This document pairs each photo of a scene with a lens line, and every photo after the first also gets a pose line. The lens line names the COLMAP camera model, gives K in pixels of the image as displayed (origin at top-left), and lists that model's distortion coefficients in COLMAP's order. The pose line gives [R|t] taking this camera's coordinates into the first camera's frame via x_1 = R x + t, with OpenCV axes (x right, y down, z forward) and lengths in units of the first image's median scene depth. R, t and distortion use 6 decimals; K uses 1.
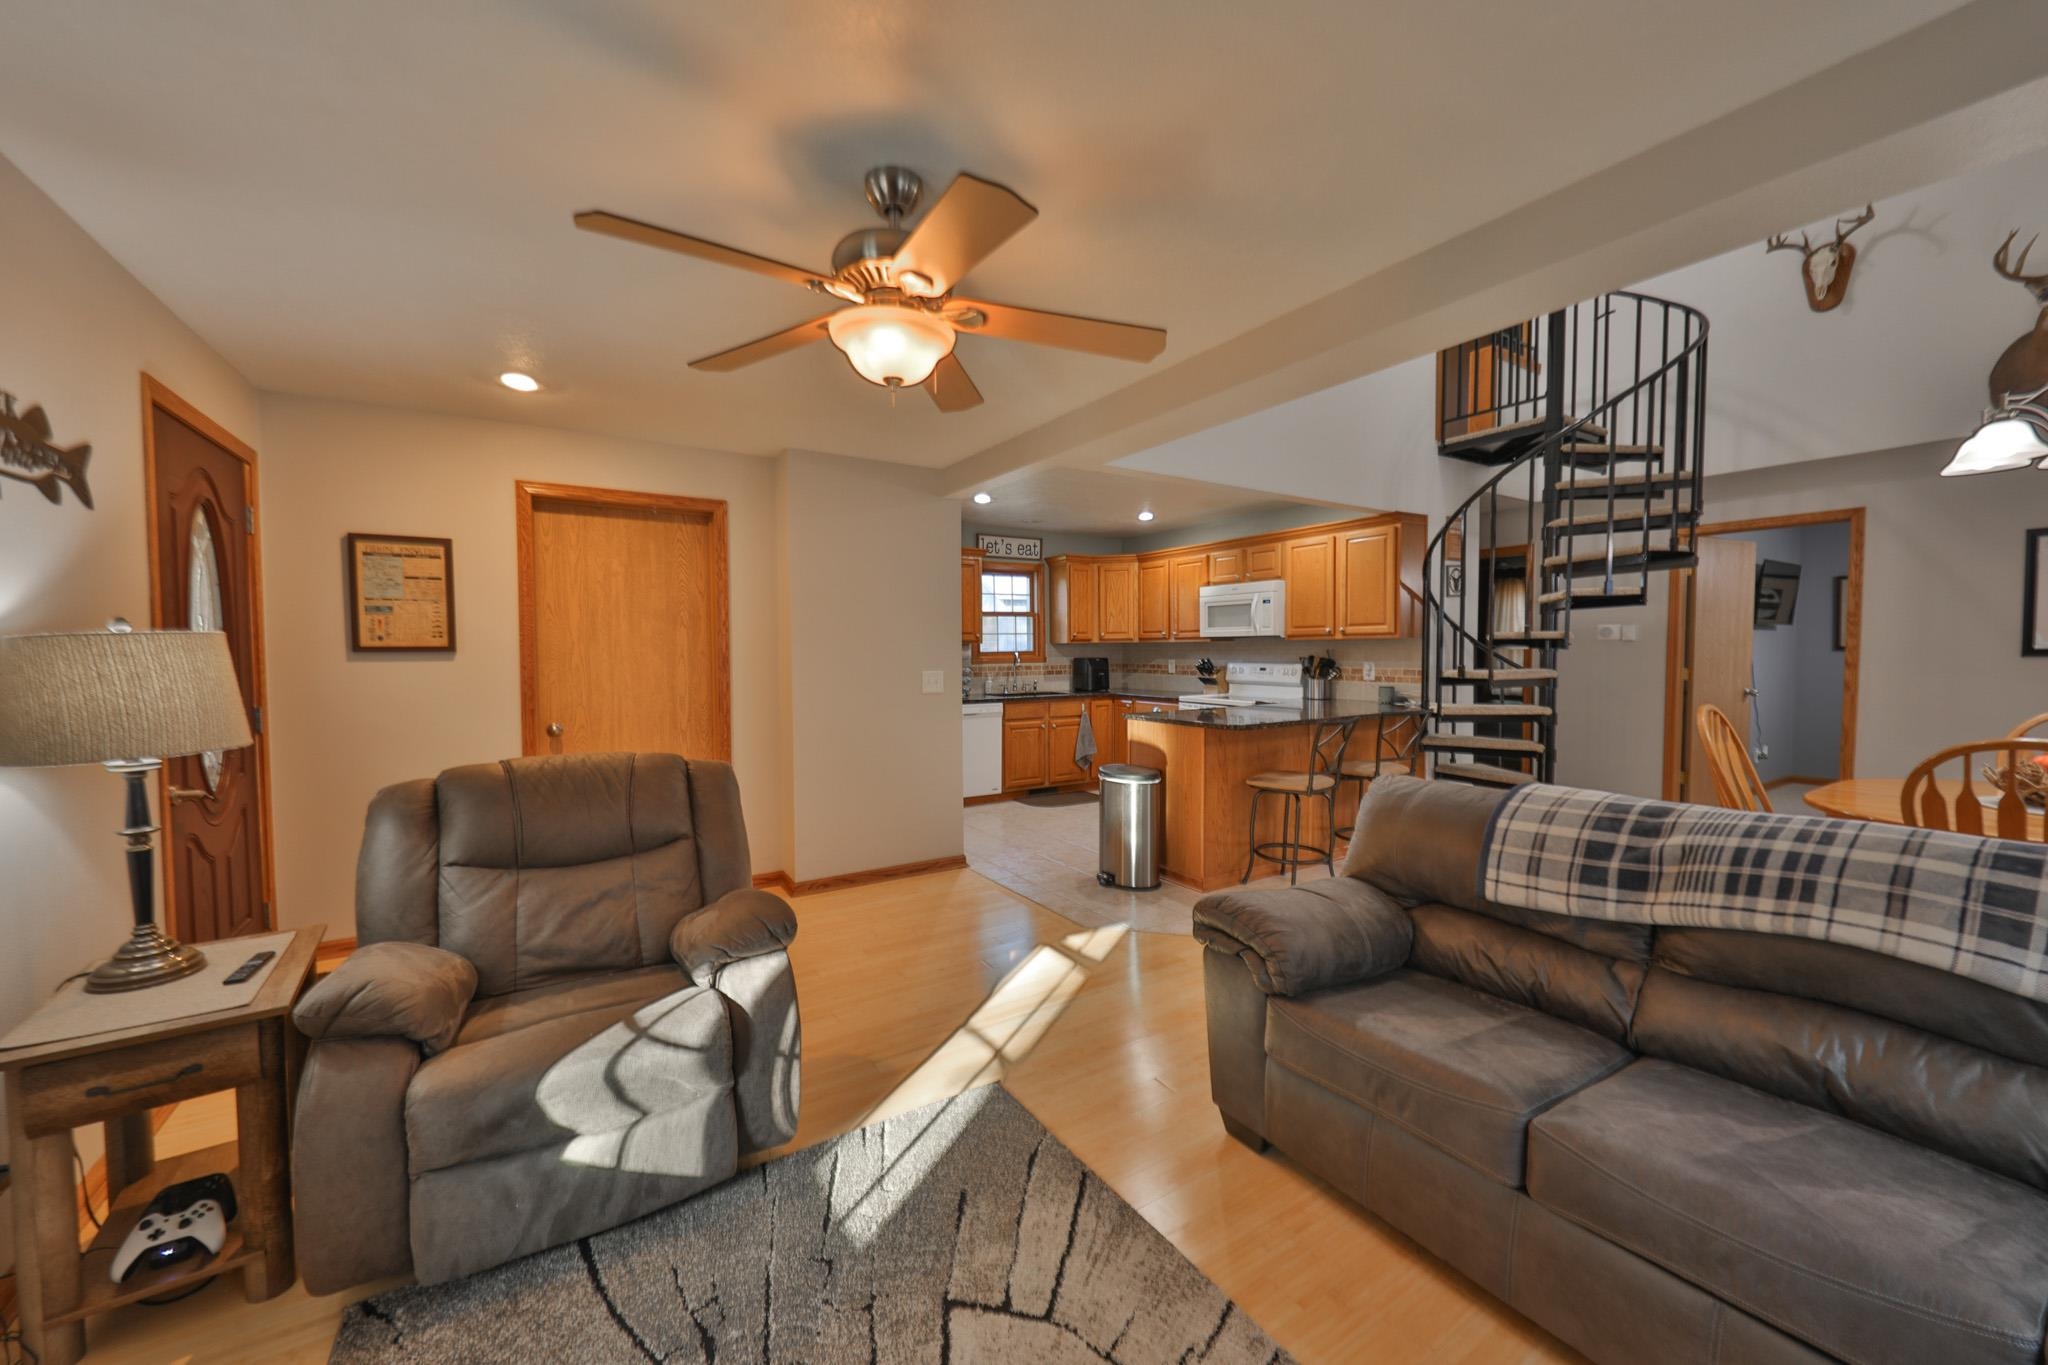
lens RADIAL K [[759.1, 0, 1024.0], [0, 759.1, 682.5], [0, 0, 1]] dist [0.000427, -0.000167]
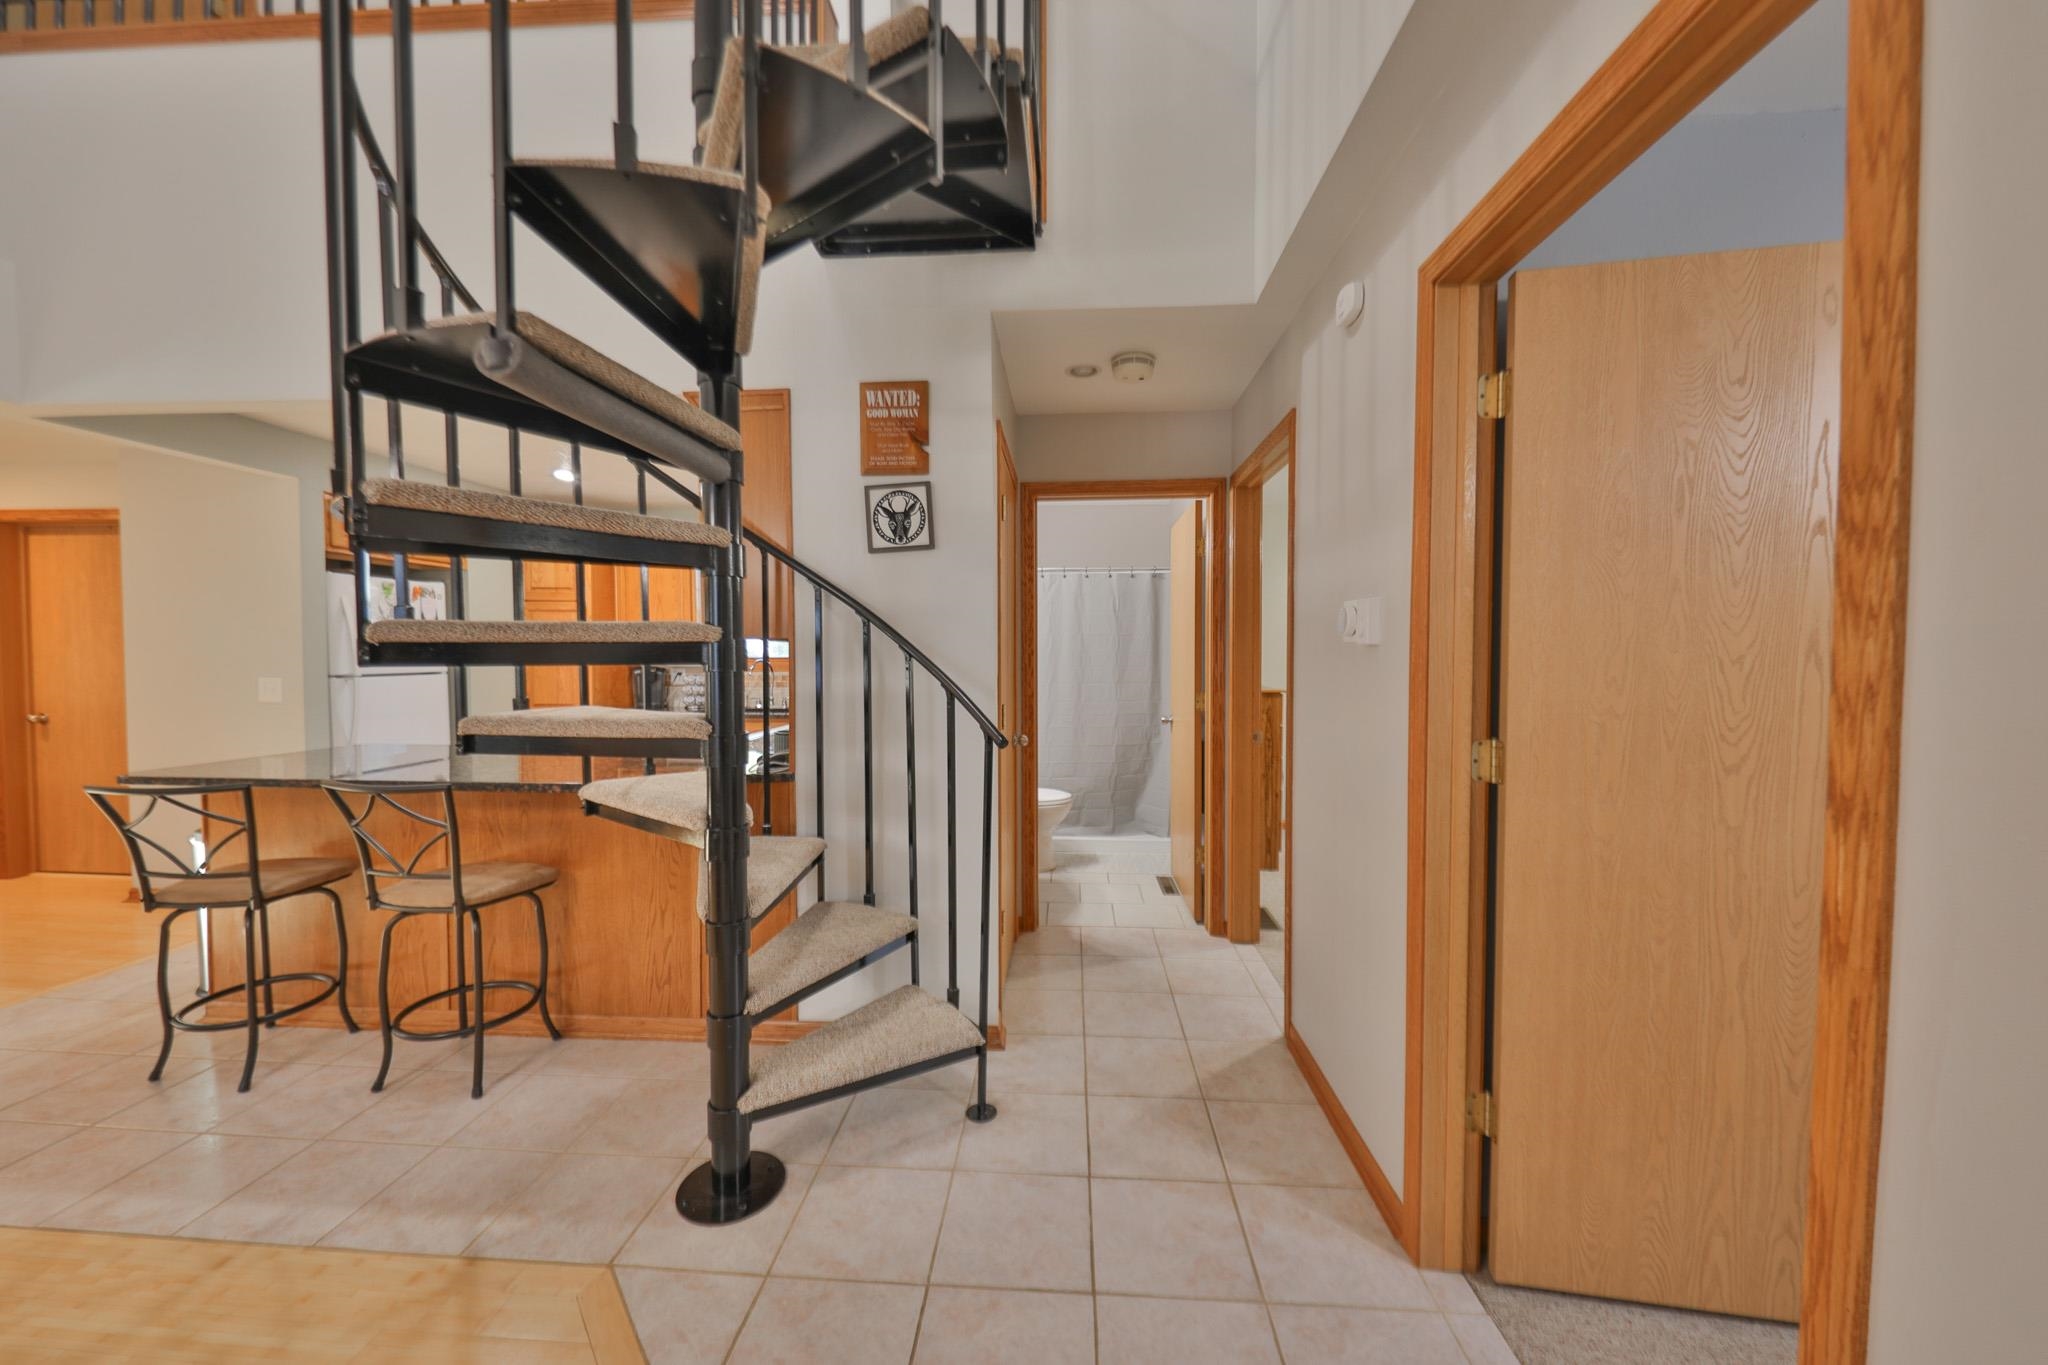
lens RADIAL K [[752.6, 0, 1023.1], [0, 752.6, 680.0], [0, 0, 1]] dist [0.008210, -0.004399]
pose [[0.803455, 0.029293, -0.594644, 0.846091], [-0.033972, 0.999417, 0.003331, -0.034775], [0.594395, 0.017525, 0.803982, 0.628168]]
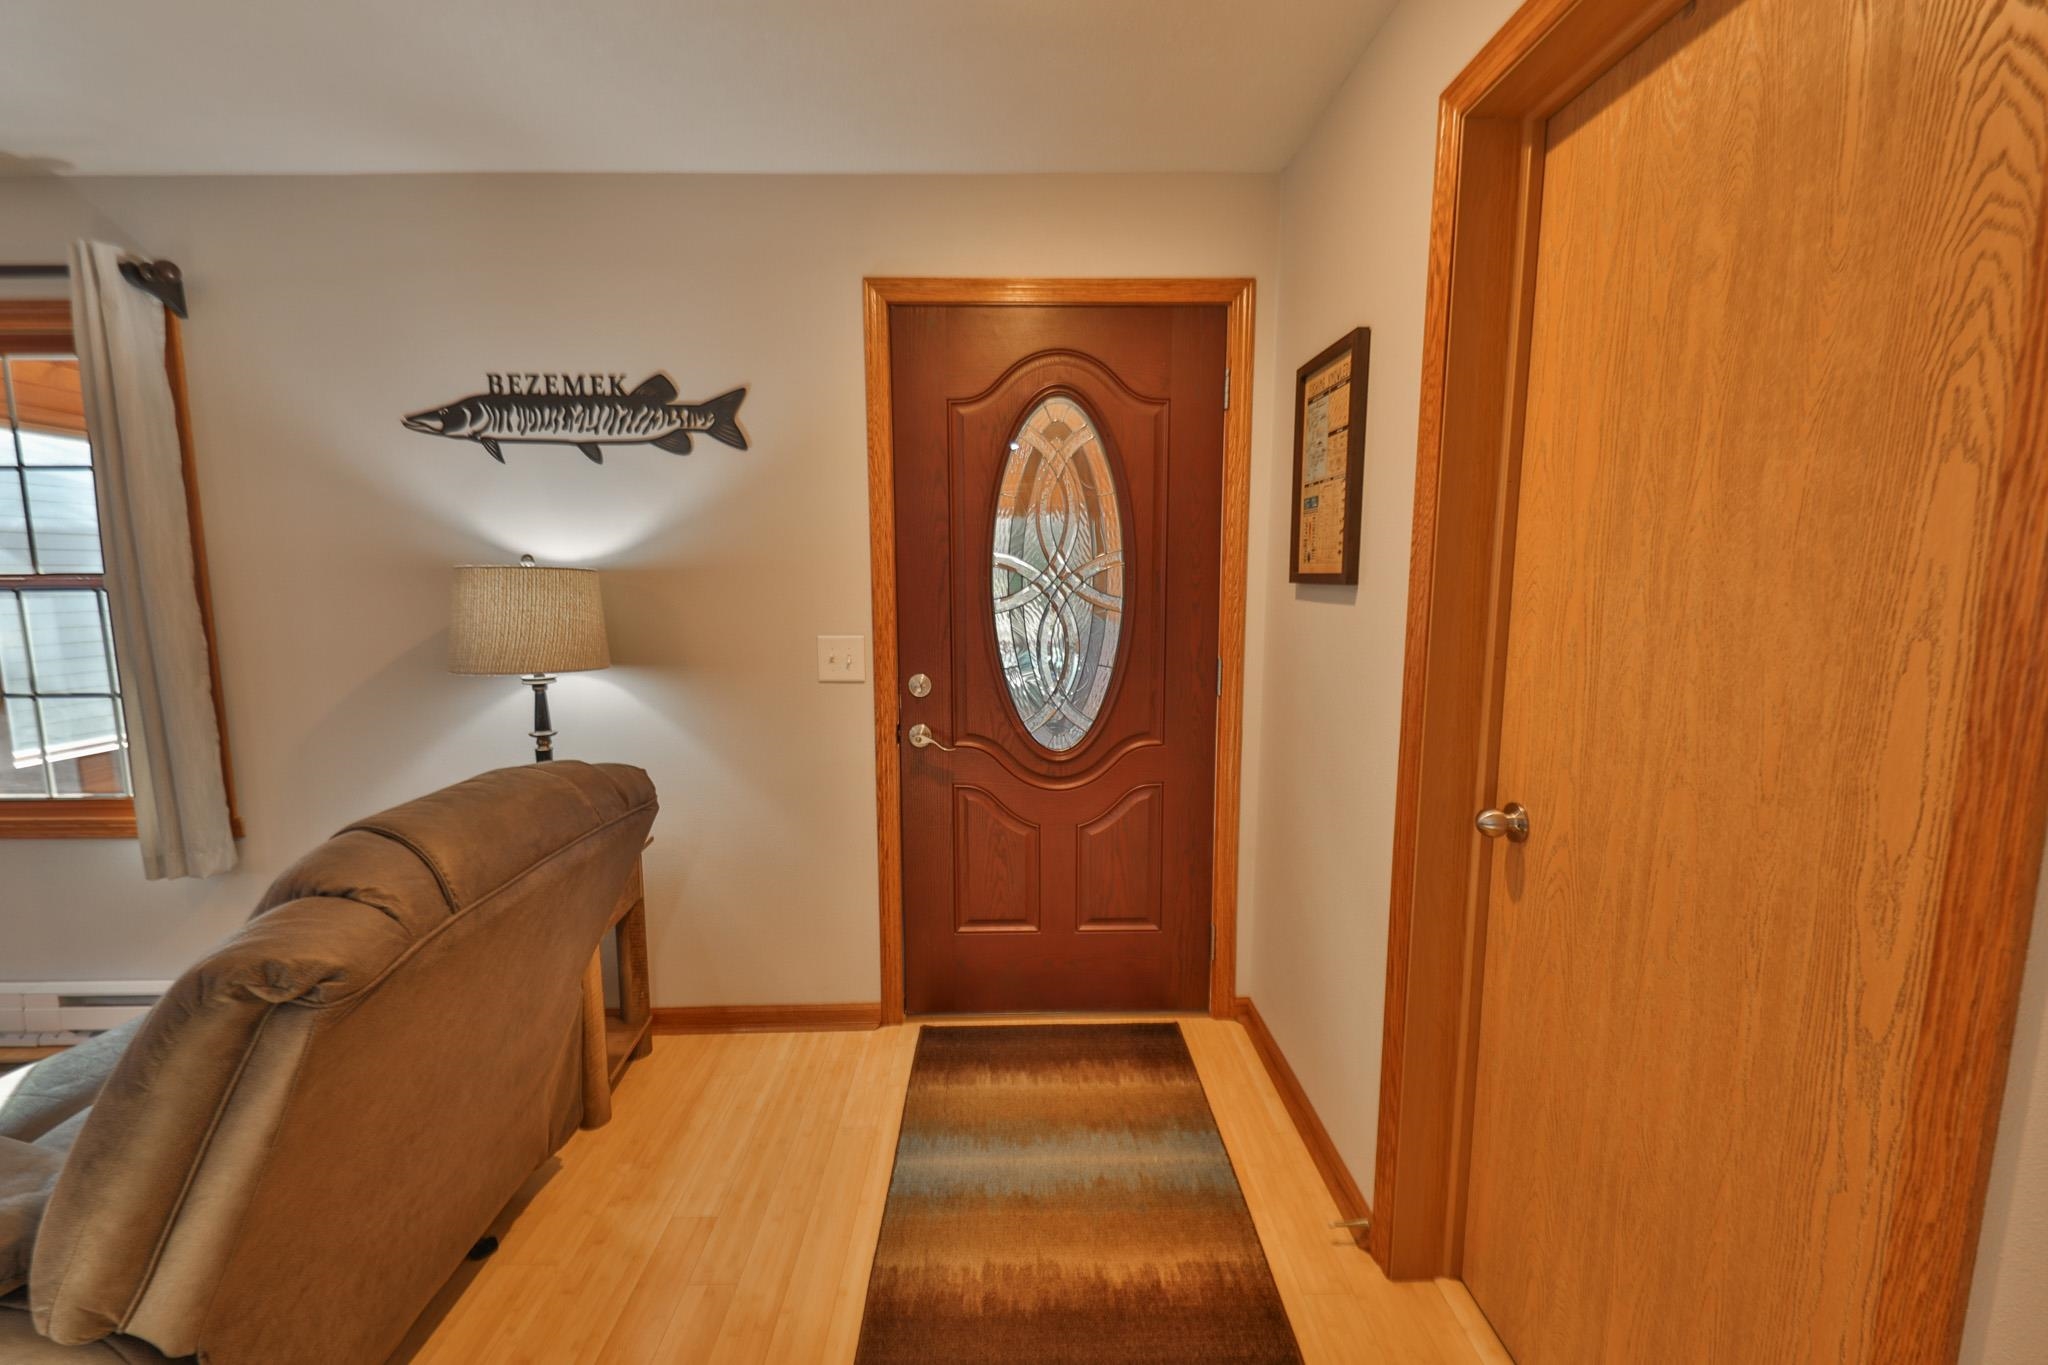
lens RADIAL K [[832.4, 0, 1032.1], [0, 832.4, 678.7], [0, 0, 1]] dist [-0.000151, -0.000516]
pose [[-0.520192, 0.116156, -0.846114, -0.129867], [-0.030092, 0.987600, 0.154079, -0.033393], [0.853519, 0.105612, -0.510246, 0.651493]]
